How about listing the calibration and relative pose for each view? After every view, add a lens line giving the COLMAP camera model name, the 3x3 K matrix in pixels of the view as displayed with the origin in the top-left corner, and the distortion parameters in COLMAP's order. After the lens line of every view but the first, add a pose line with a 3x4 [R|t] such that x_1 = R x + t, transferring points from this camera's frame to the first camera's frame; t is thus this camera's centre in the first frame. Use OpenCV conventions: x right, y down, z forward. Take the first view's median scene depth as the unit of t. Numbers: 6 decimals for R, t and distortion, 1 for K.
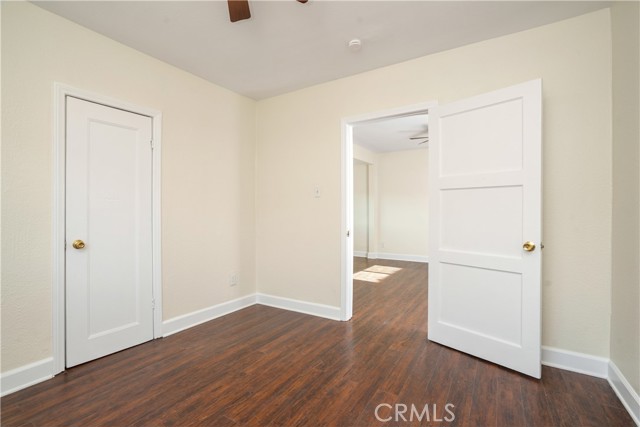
lens RADIAL K [[300.1, 0, 320.8], [0, 300.1, 217.5], [0, 0, 1]] dist [-0.041717, 0.011520]
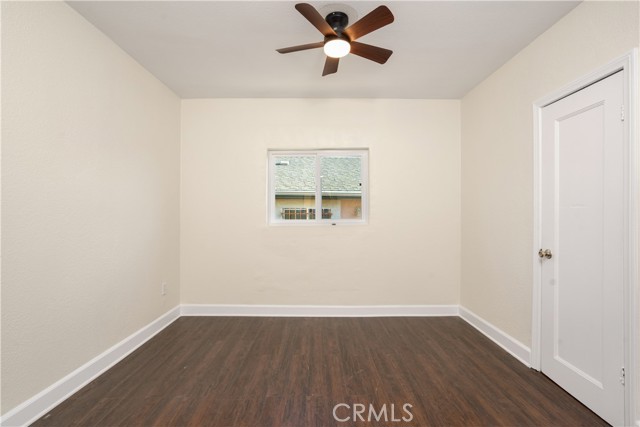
lens RADIAL K [[300.1, 0, 321.2], [0, 300.1, 213.2], [0, 0, 1]] dist [-0.041717, 0.011520]
pose [[-0.851321, 0.000562, -0.524645, 0.362484], [-0.012423, 0.999697, 0.021229, -0.061256], [0.524498, 0.024590, -0.851057, 1.553204]]
